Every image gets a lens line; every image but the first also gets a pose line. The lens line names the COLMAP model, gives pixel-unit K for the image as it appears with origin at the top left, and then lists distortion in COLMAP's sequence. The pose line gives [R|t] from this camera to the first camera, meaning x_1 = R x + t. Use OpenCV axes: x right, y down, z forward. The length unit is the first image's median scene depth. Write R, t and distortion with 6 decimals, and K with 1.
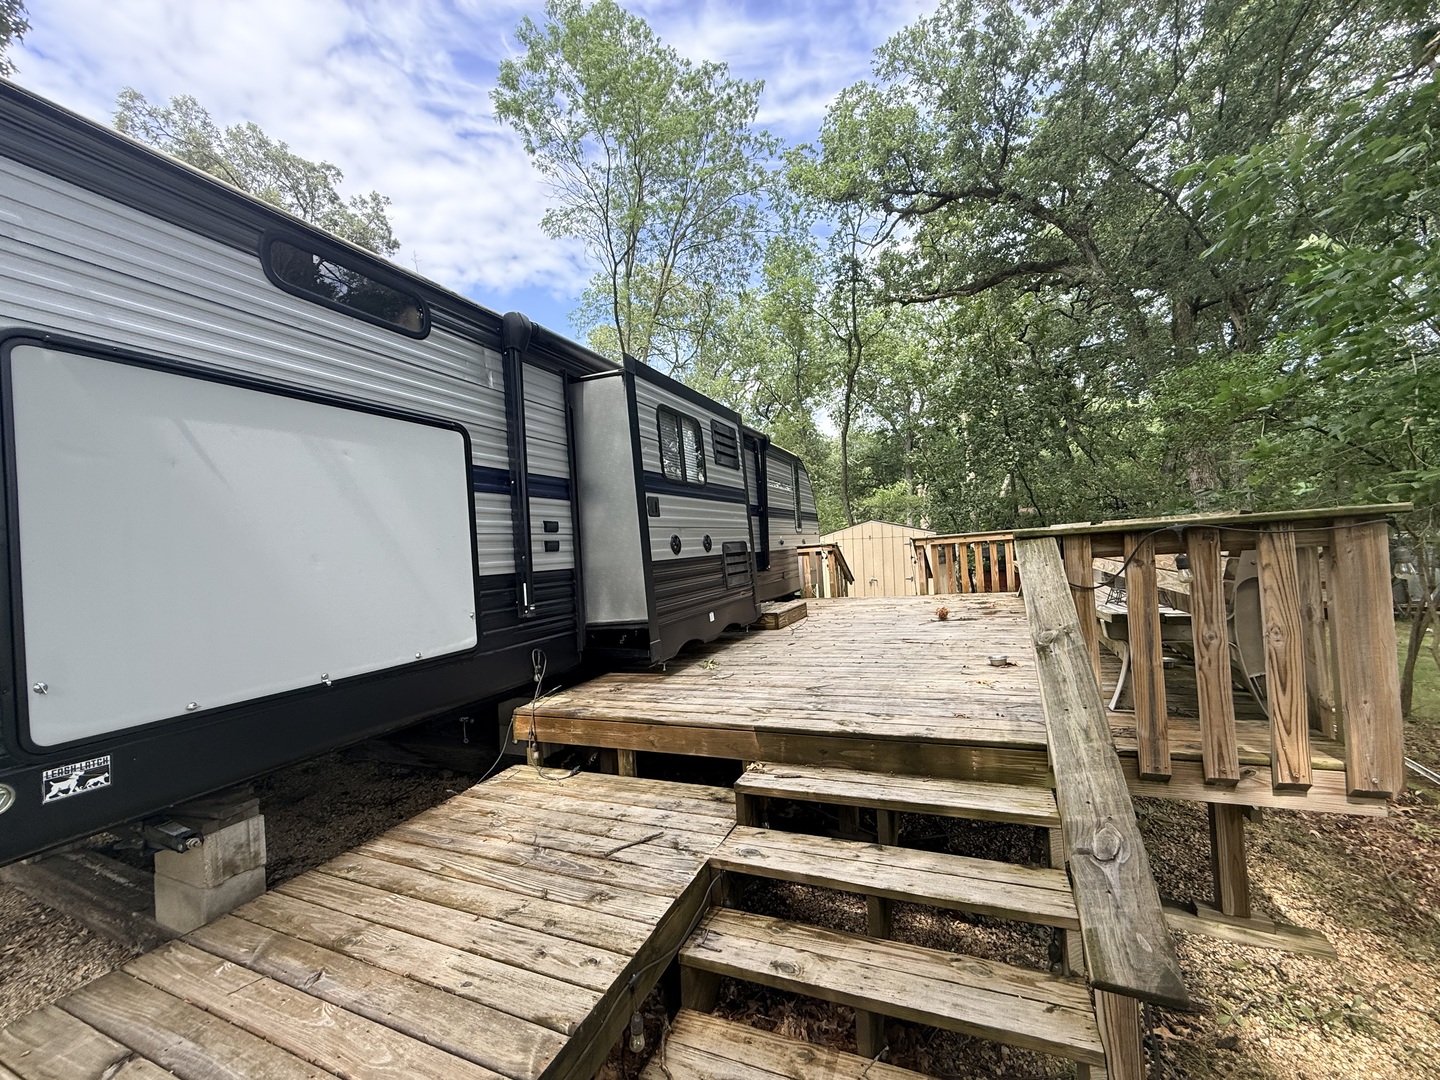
lens RADIAL K [[567.1, 0, 720.5], [0, 567.1, 534.4], [0, 0, 1]] dist [-0.002658, 0.000106]
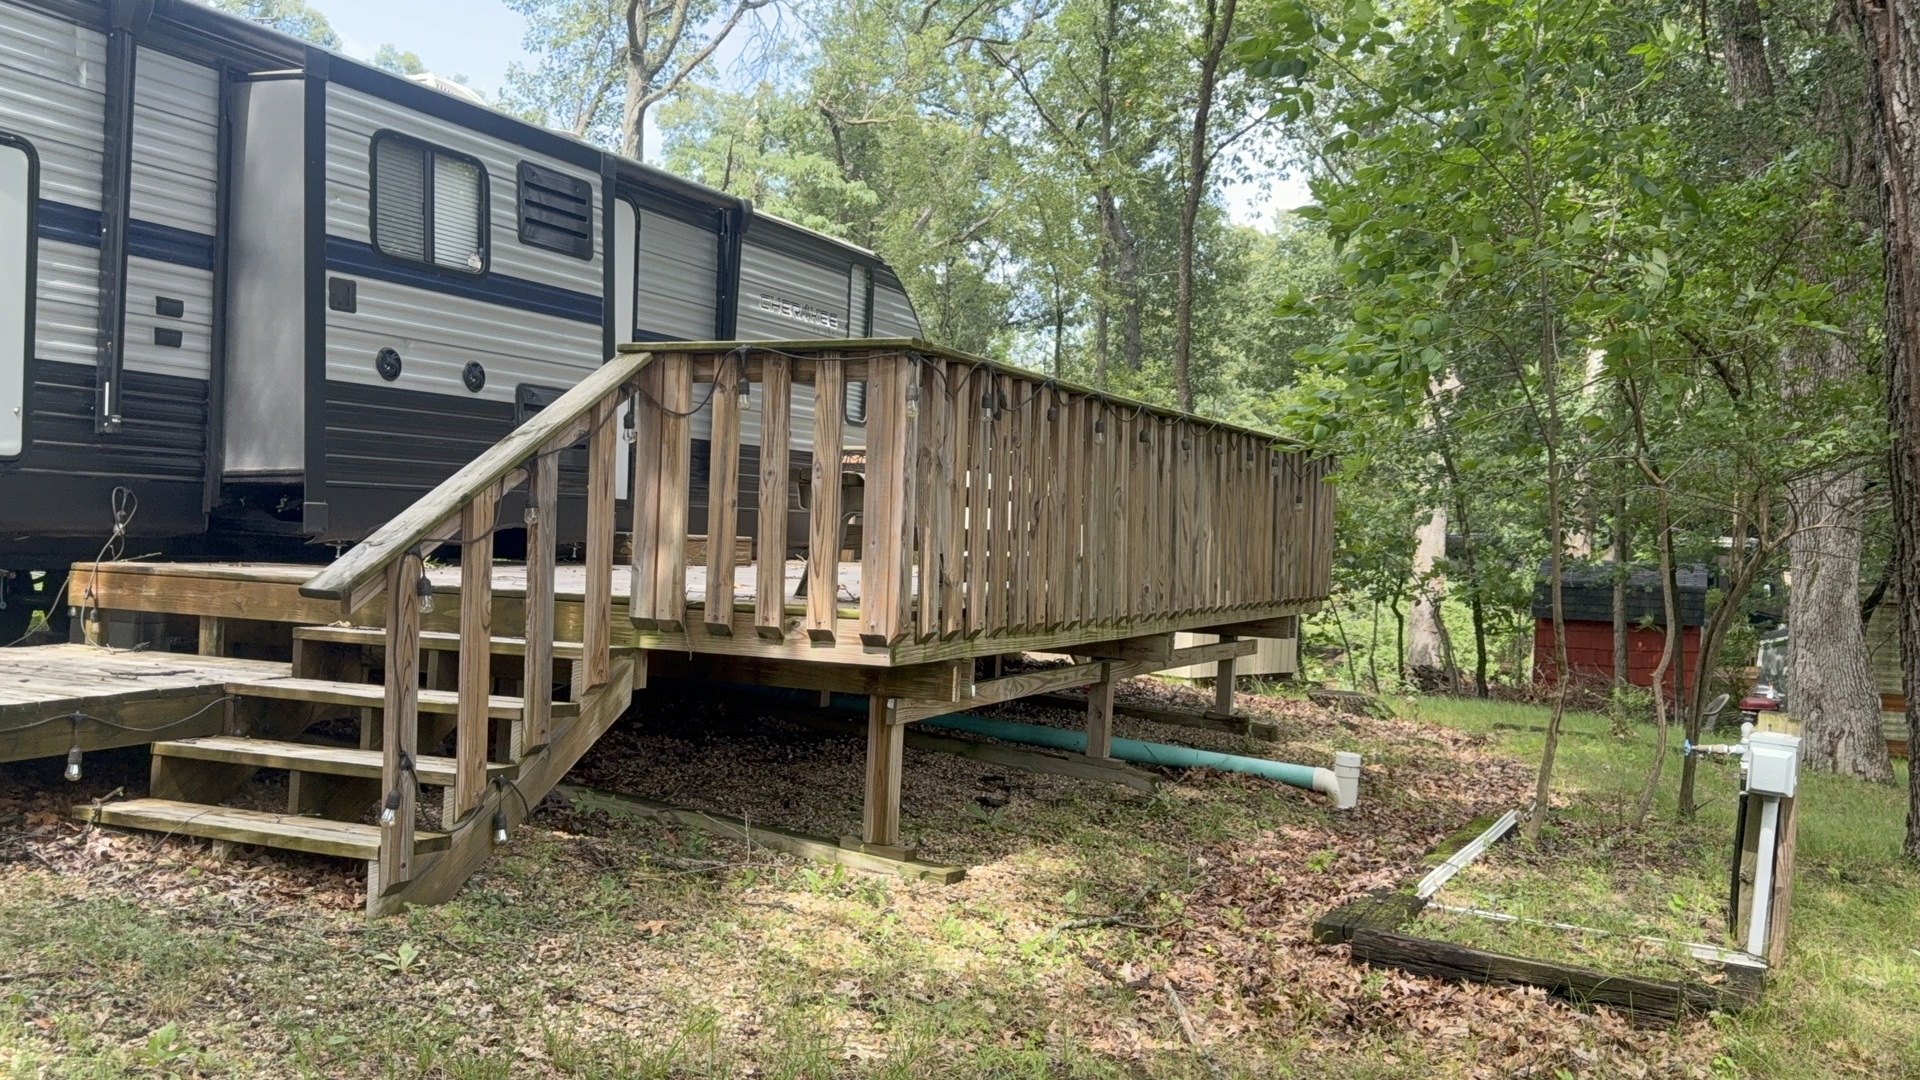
lens RADIAL K [[1691.3, 0, 909.3], [0, 1691.3, 546.3], [0, 0, 1]] dist [0.184415, -0.359876]
pose [[0.993066, 0.106626, -0.049510, 0.556708], [-0.104632, 0.993655, 0.041256, 0.073705], [0.053594, -0.035790, 0.997921, -0.774944]]
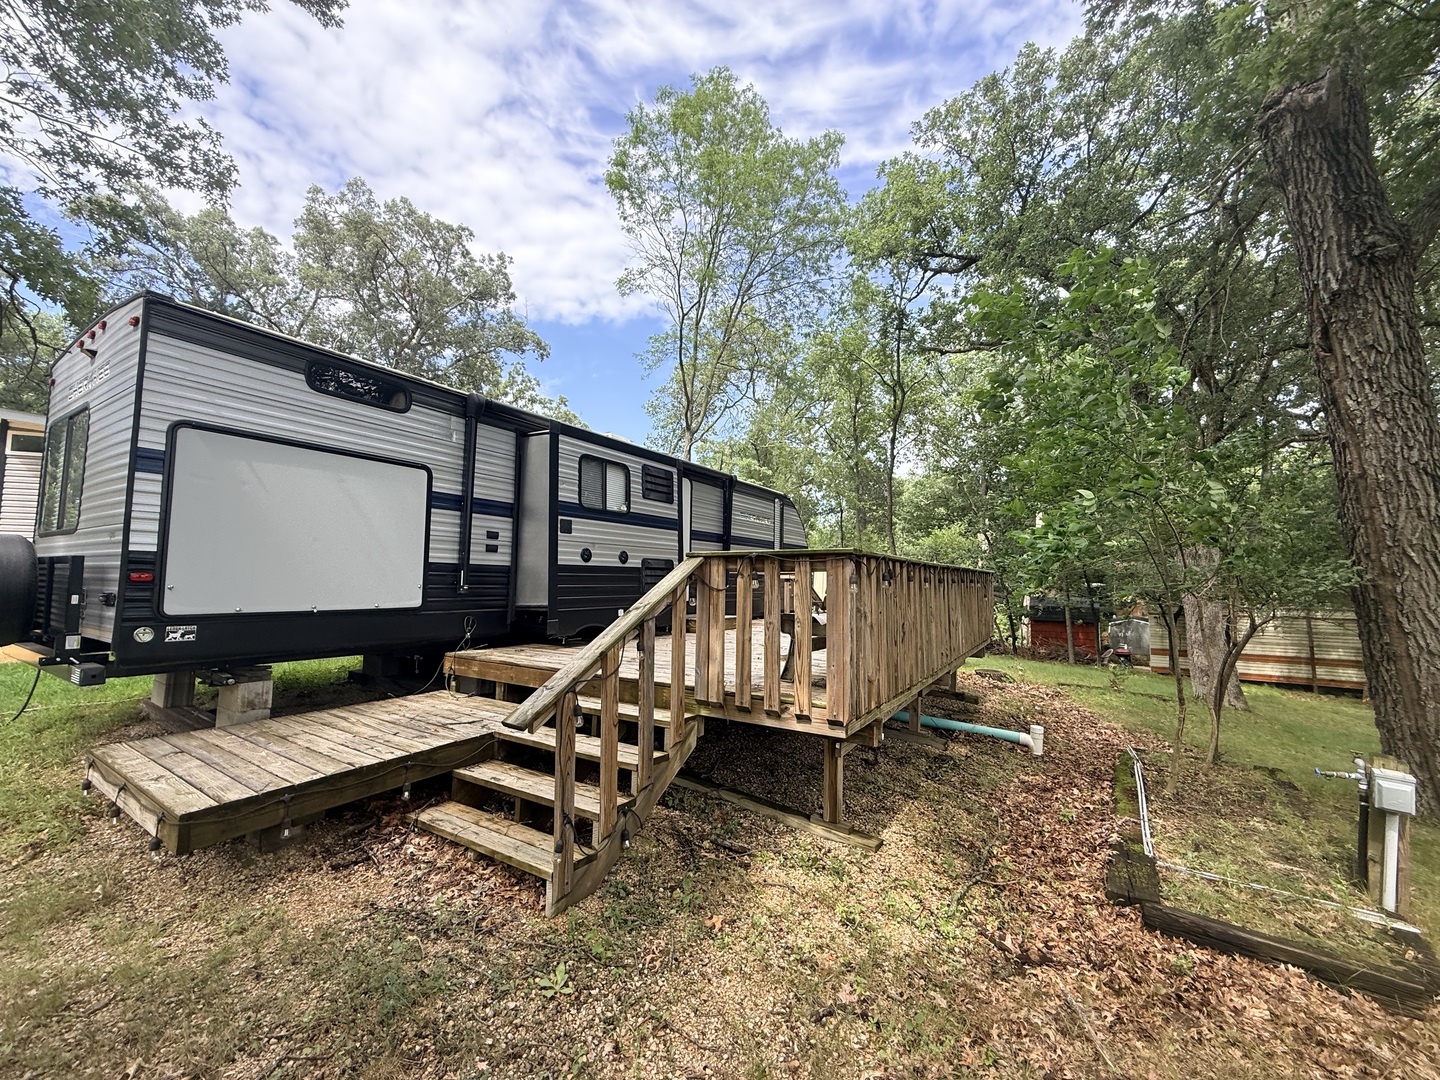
lens RADIAL K [[569.9, 0, 721.1], [0, 569.9, 534.4], [0, 0, 1]] dist [0.002506, 0.000048]
pose [[0.984811, 0.068084, -0.159722, 0.437430], [-0.075980, 0.996145, -0.043851, 0.003723], [0.156120, 0.055321, 0.986188, -0.302993]]
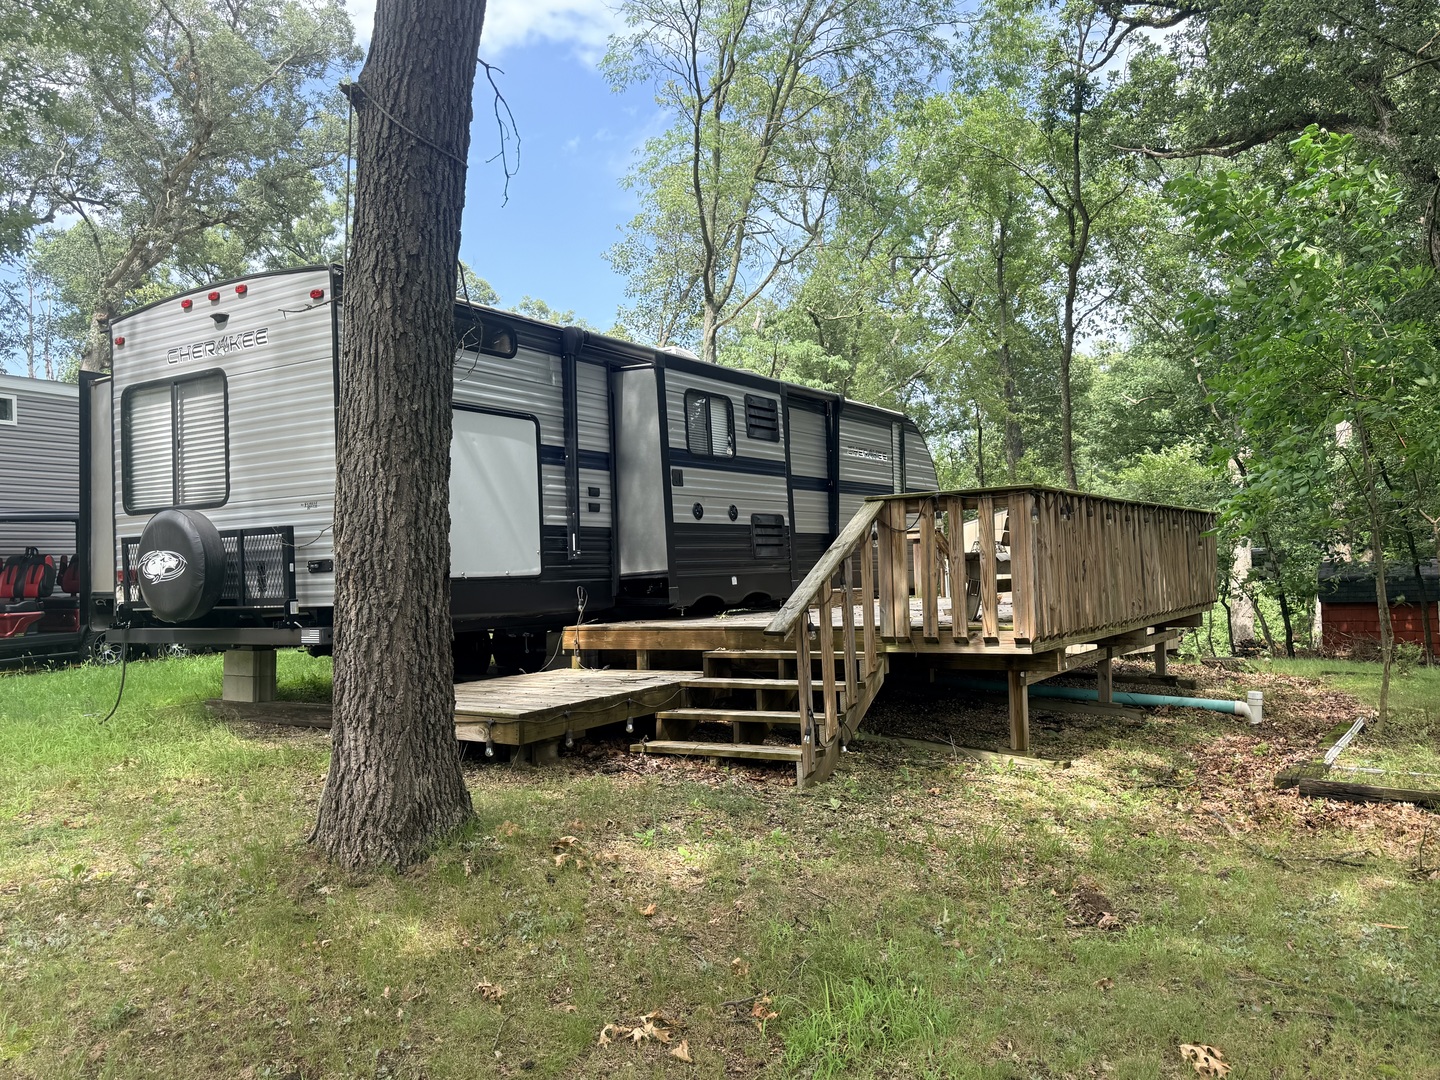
lens RADIAL K [[1128.7, 0, 712.1], [0, 1128.7, 544.8], [0, 0, 1]] dist [0.127064, -0.205692]
pose [[0.984617, 0.030928, -0.171966, 0.326239], [-0.029221, 0.999495, 0.012453, 0.053974], [0.172265, -0.007236, 0.985024, -1.182358]]
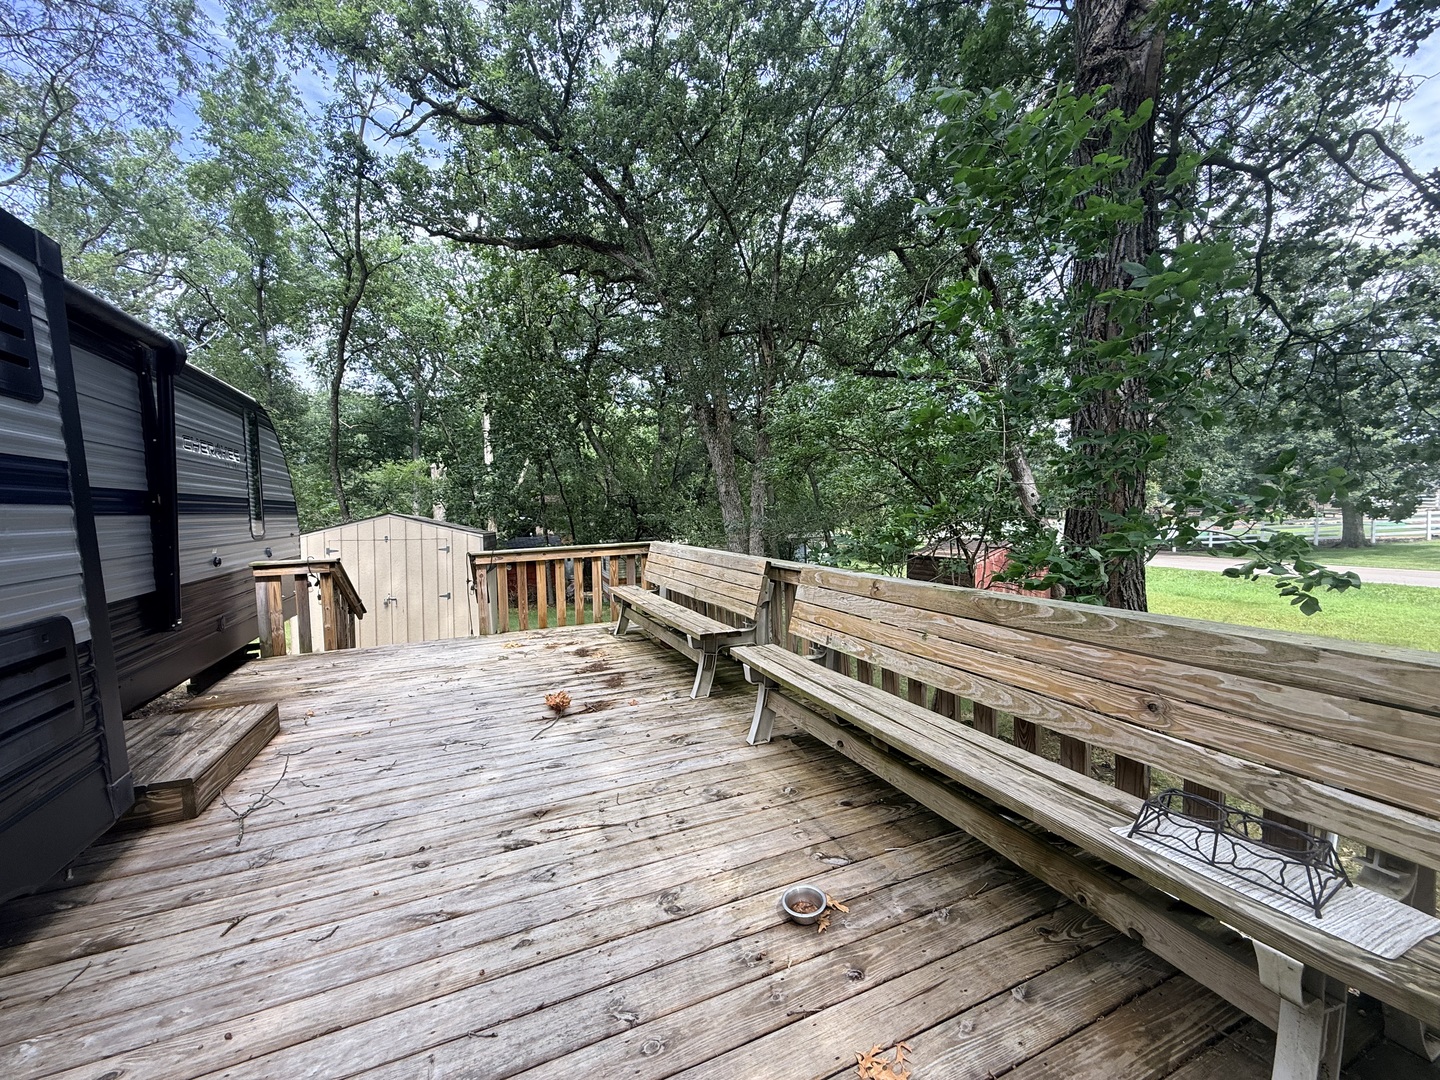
lens RADIAL K [[572.8, 0, 717.3], [0, 572.8, 541.0], [0, 0, 1]] dist [-0.000333, -0.000026]
pose [[0.684129, 0.008302, 0.729314, 0.075839], [-0.039871, 0.998866, 0.026030, -0.071048], [-0.728270, -0.046886, 0.683684, 0.596869]]
